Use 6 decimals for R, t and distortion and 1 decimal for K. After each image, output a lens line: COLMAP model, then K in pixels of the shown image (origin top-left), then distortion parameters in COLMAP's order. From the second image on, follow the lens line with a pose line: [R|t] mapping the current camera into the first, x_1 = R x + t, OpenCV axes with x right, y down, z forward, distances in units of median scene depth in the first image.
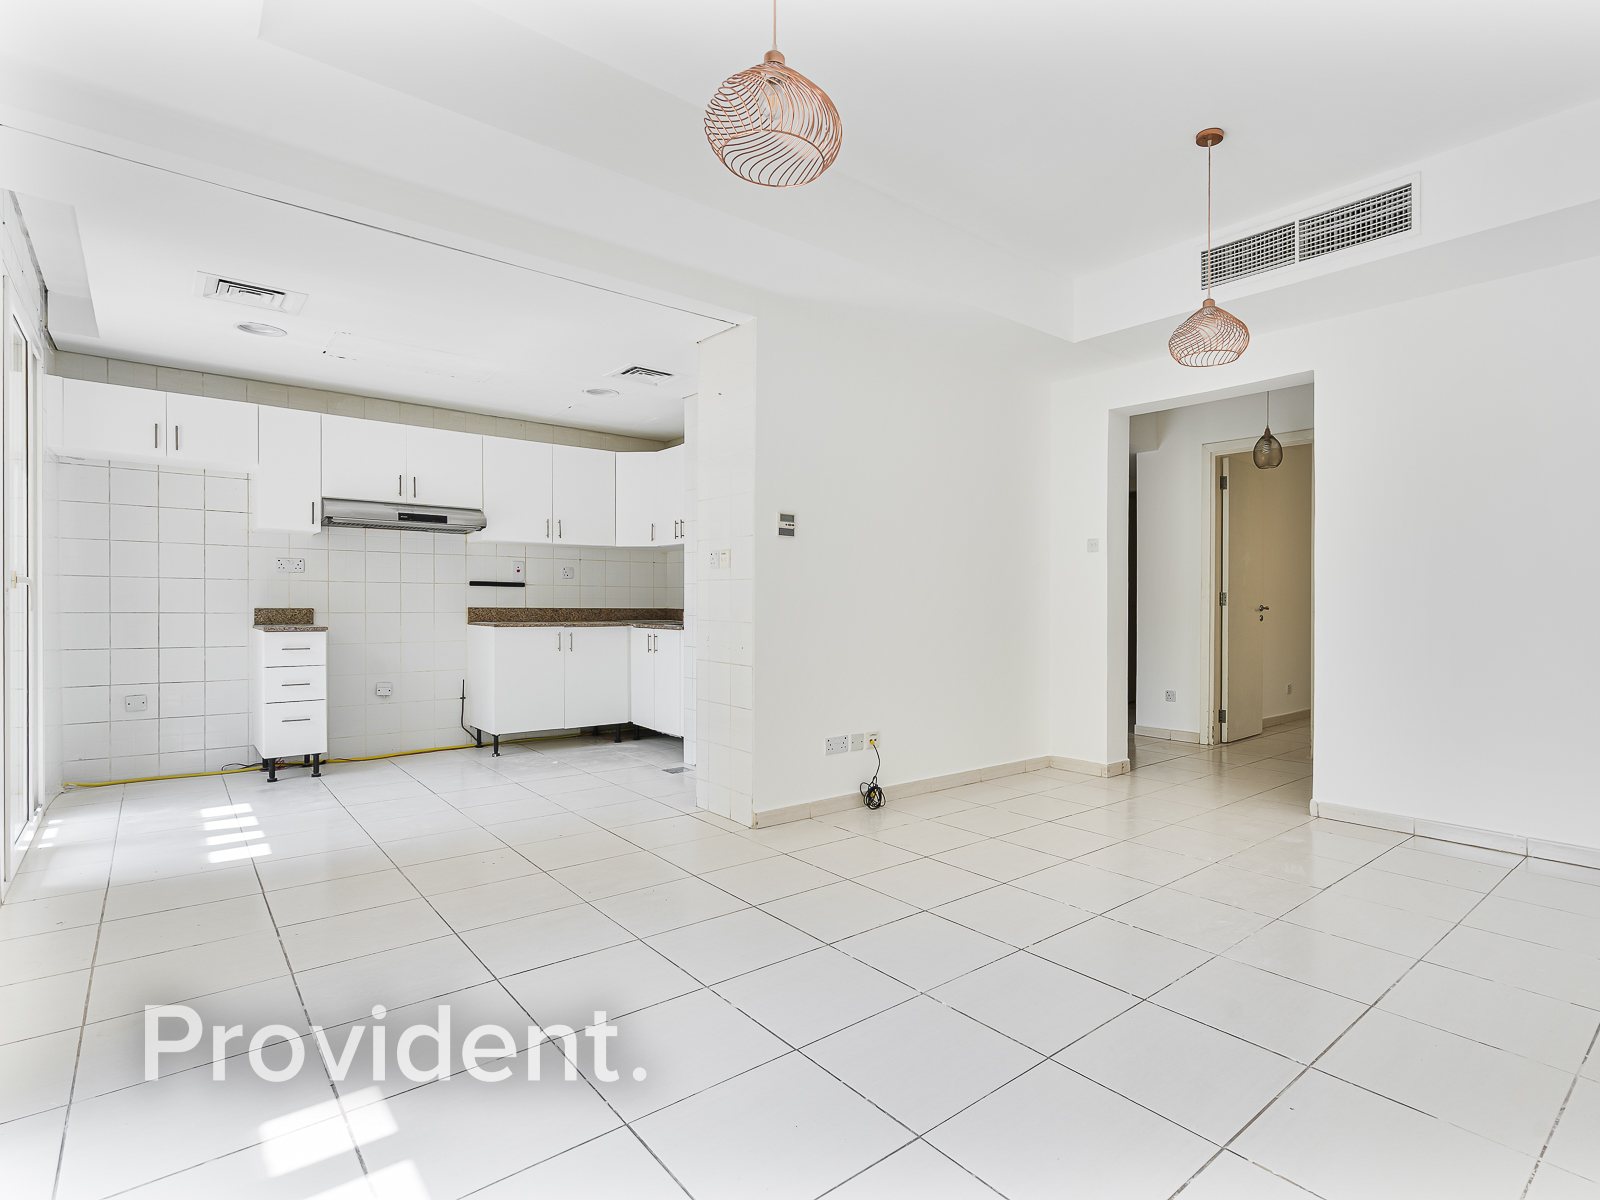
lens RADIAL K [[811.8, 0, 884.0], [0, 811.8, 618.6], [0, 0, 1]] dist [0.000341, 0.000503]
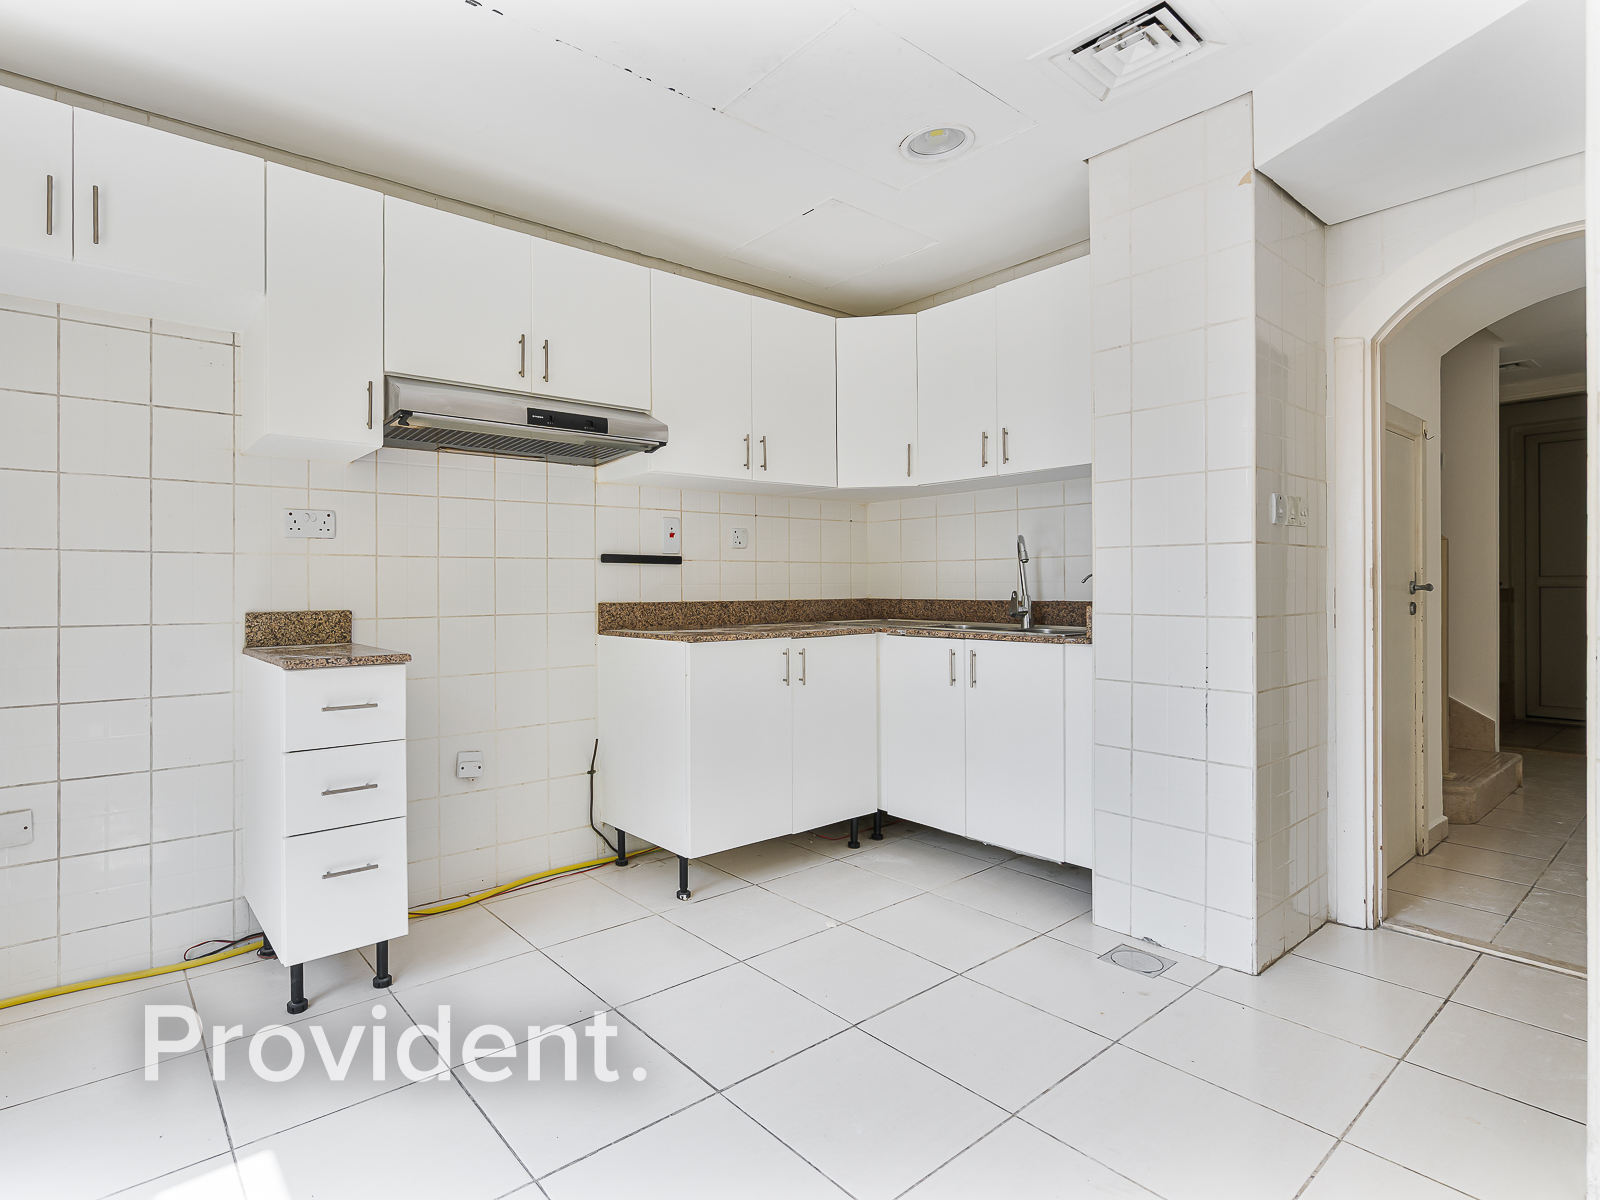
lens RADIAL K [[815.4, 0, 695.2], [0, 815.4, 585.9], [0, 0, 1]] dist [-0.006583, 0.000391]
pose [[0.996221, -0.016112, -0.085350, -0.424508], [0.014243, 0.999646, -0.022460, -0.012747], [0.085681, 0.021159, 0.996098, 0.491559]]
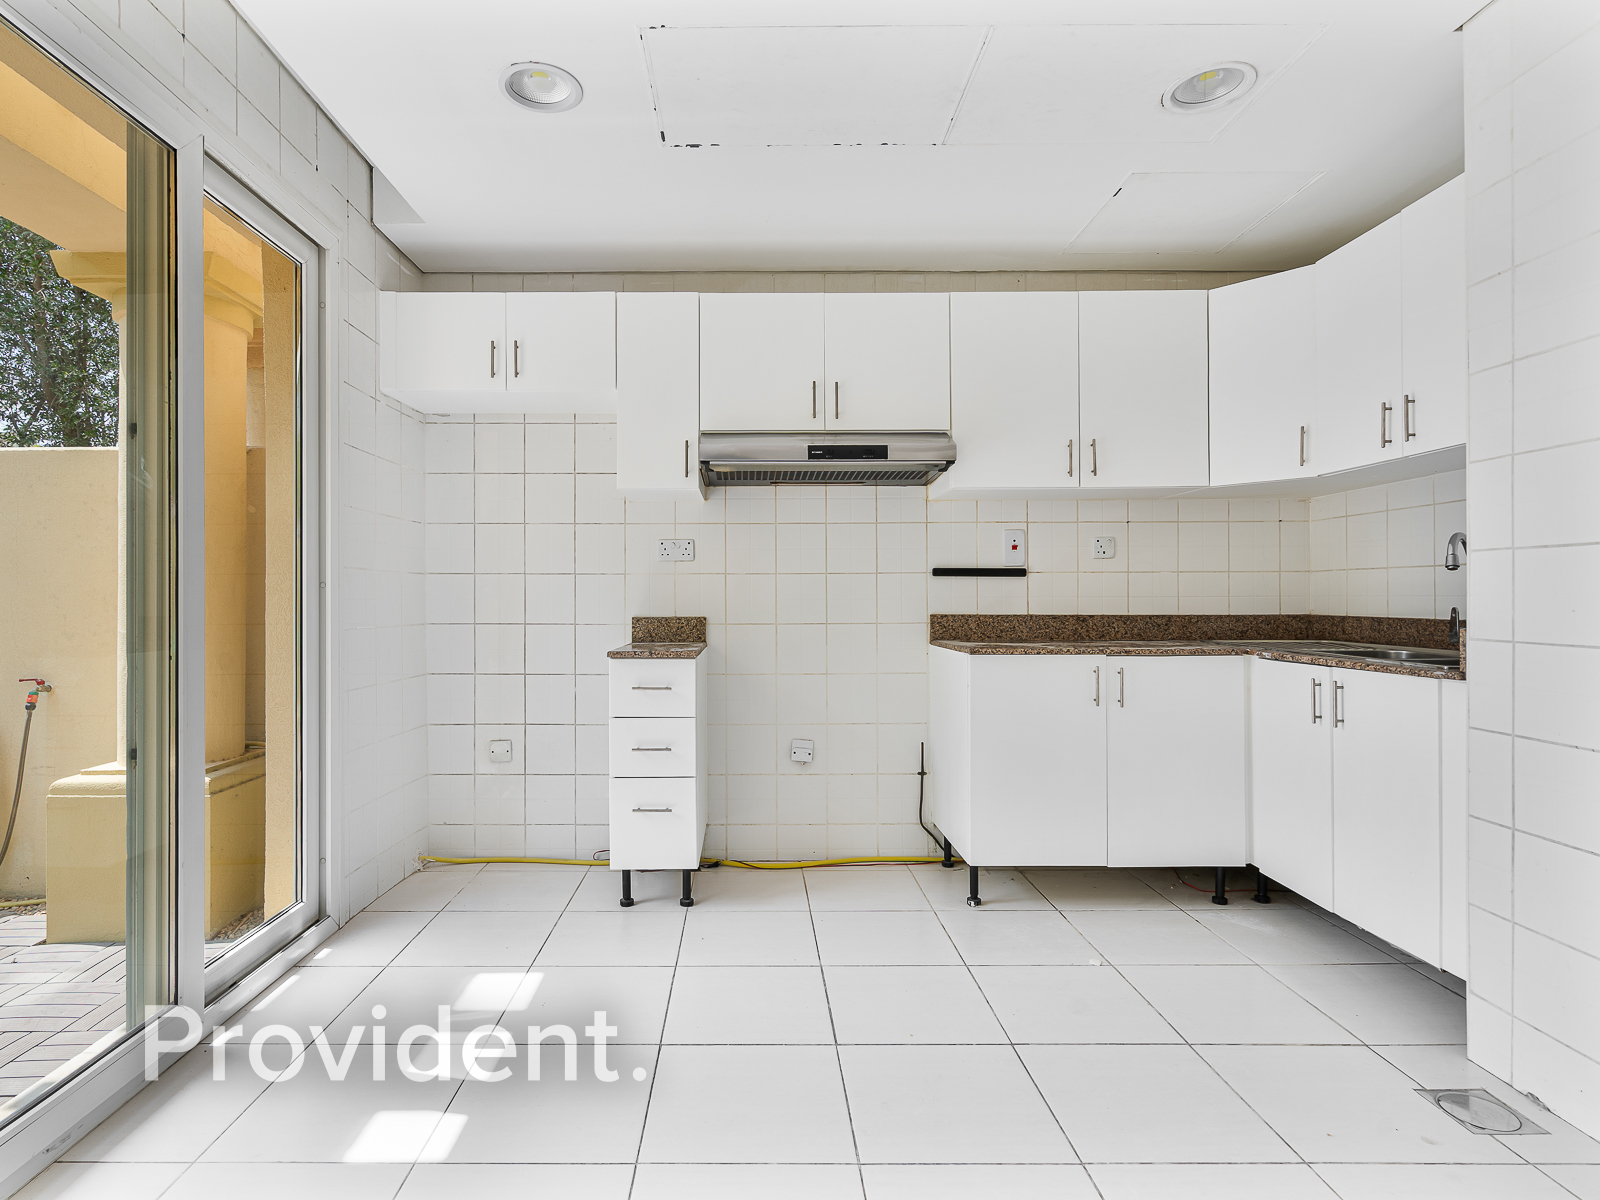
lens RADIAL K [[829.0, 0, 746.6], [0, 829.0, 599.0], [0, 0, 1]] dist [-0.004476, 0.002194]
pose [[0.742335, -0.010779, -0.669942, -0.230897], [-0.004757, 0.999761, -0.021357, -0.012283], [0.670012, 0.019041, 0.742106, 0.509384]]
